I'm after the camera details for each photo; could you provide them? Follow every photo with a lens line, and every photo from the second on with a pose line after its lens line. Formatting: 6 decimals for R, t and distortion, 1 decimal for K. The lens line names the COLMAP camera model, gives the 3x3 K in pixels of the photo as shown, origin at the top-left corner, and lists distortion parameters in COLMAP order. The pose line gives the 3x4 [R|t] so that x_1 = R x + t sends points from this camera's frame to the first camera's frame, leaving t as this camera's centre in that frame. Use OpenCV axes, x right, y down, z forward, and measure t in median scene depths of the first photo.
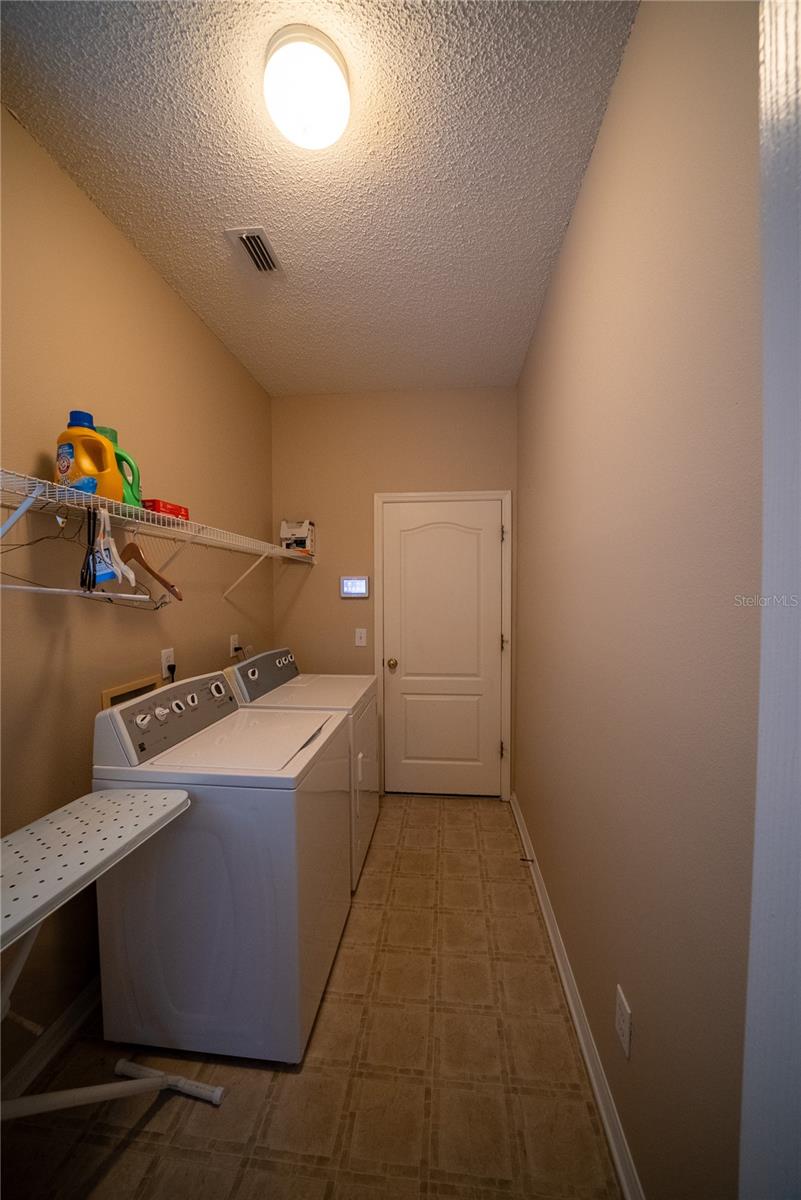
lens RADIAL K [[422.0, 0, 408.6], [0, 422.0, 605.2], [0, 0, 1]] dist [-0.028499, 0.003583]
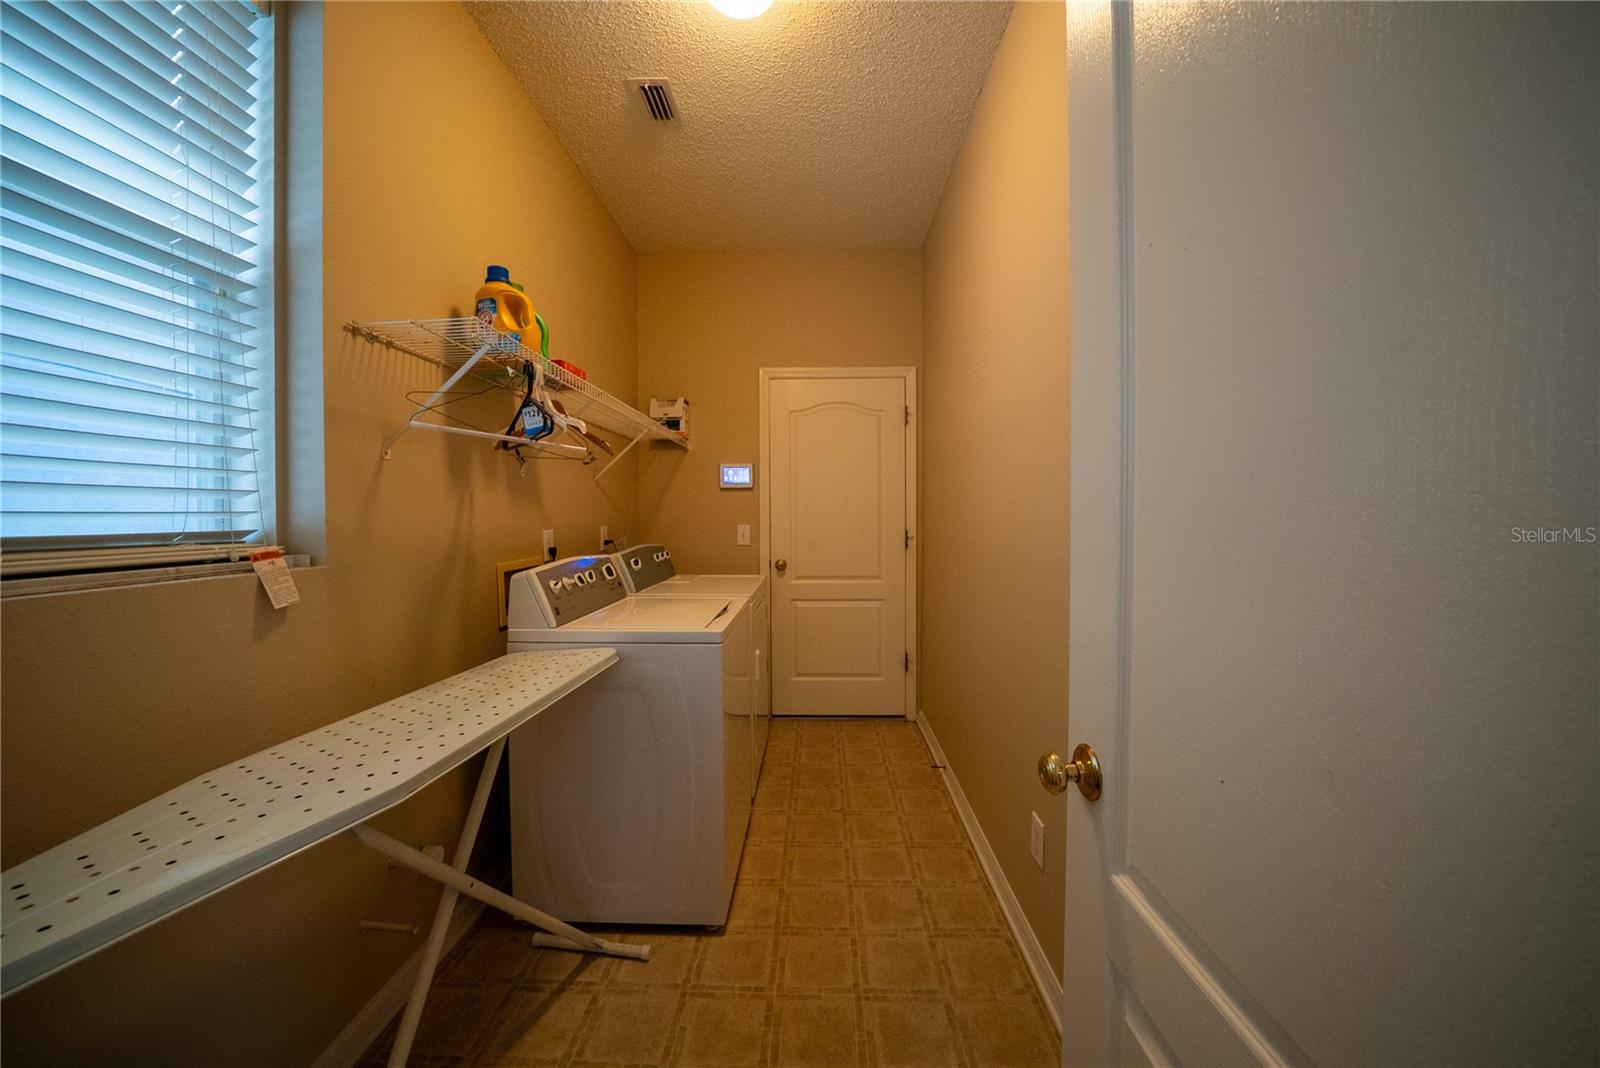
lens RADIAL K [[562.7, 0, 805.5], [0, 562.7, 525.3], [0, 0, 1]] dist [-0.028499, 0.003583]
pose [[0.997710, -0.001310, 0.067623, -0.099605], [0.001881, 0.999963, -0.008377, 0.101450], [-0.067610, 0.008485, 0.997676, -0.229990]]
